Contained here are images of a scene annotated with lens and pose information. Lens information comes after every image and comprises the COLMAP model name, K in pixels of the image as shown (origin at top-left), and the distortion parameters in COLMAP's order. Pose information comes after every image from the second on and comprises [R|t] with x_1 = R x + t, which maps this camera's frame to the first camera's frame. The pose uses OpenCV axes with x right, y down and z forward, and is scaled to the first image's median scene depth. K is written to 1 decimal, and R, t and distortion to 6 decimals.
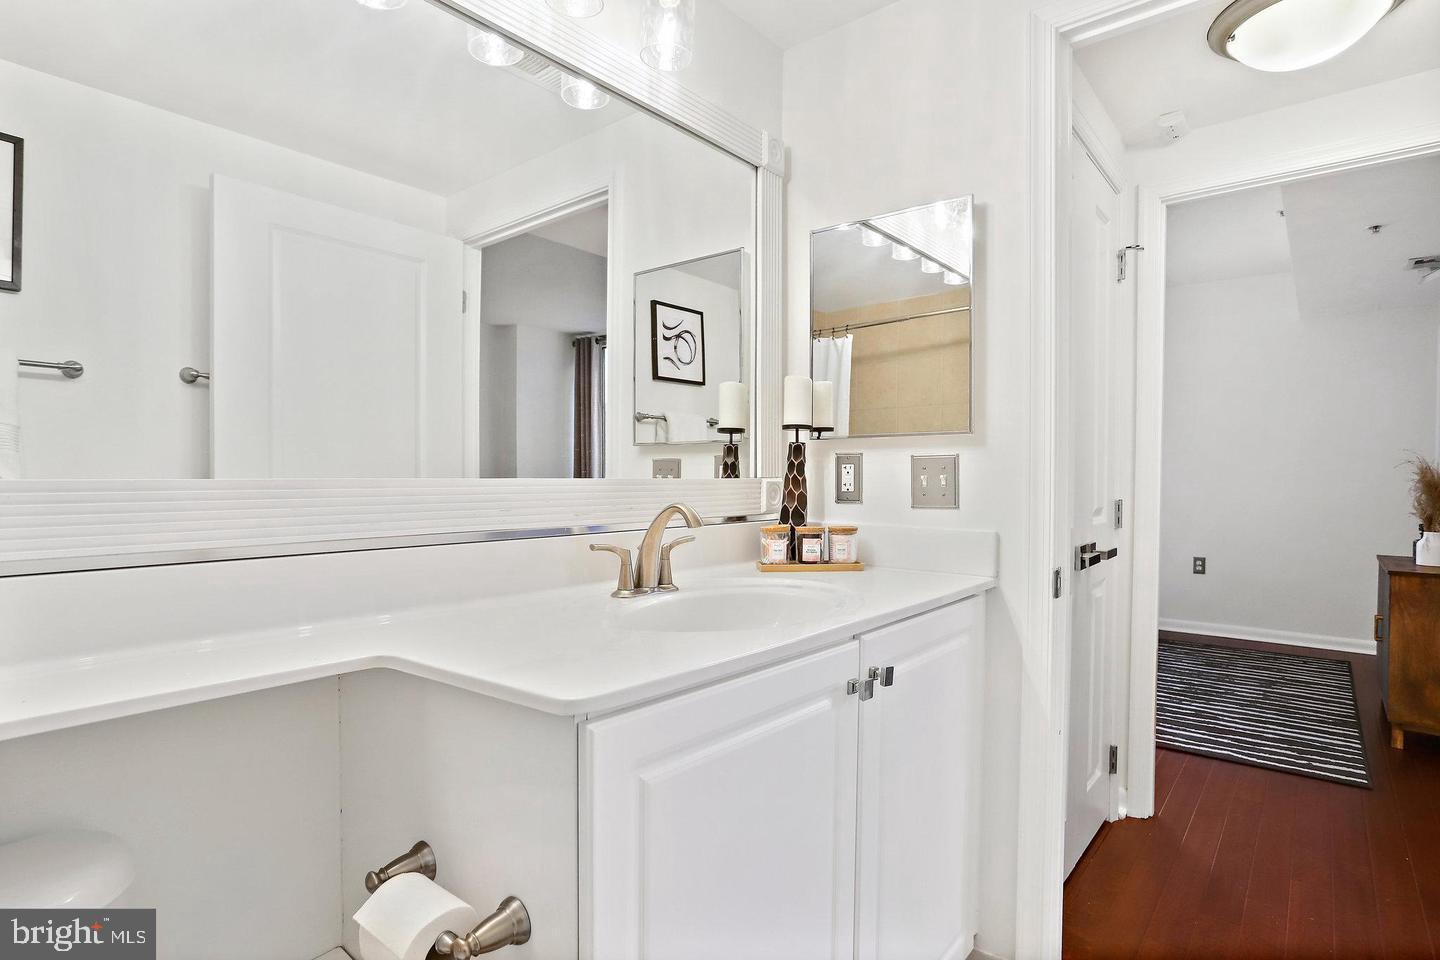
lens RADIAL K [[759.9, 0, 720.0], [0, 759.9, 480.0], [0, 0, 1]] dist [-0.000216, -0.000046]
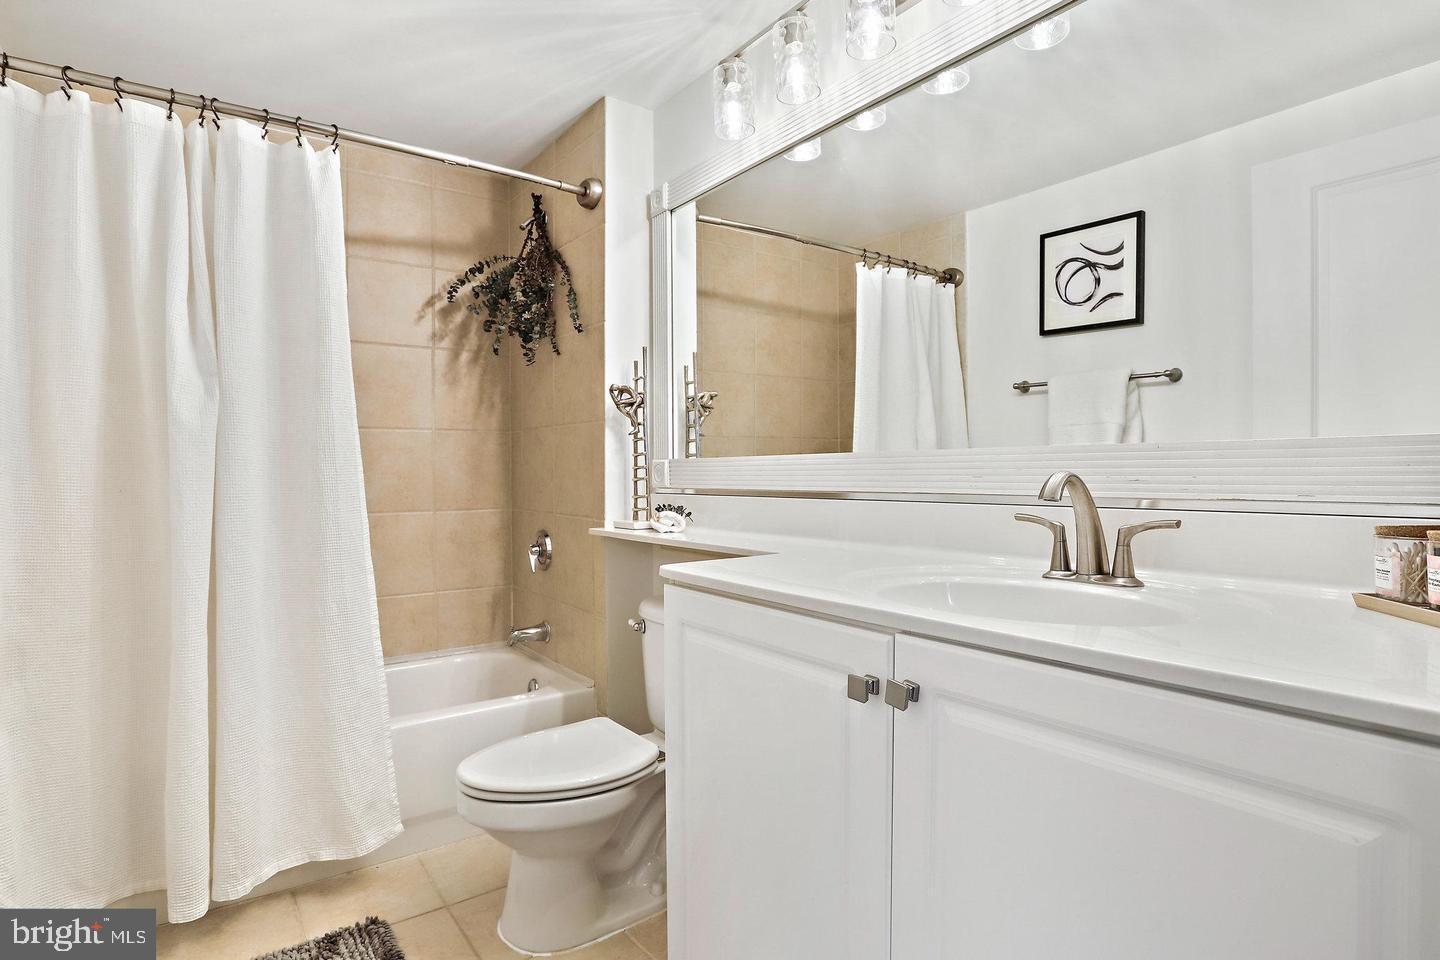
lens RADIAL K [[759.9, 0, 720.0], [0, 759.9, 480.0], [0, 0, 1]] dist [-0.000216, -0.000046]
pose [[-0.224810, 0.000877, -0.974402, 0.796893], [0.017409, 0.999844, -0.003116, 0.030561], [0.974247, -0.017664, -0.224790, 0.765031]]
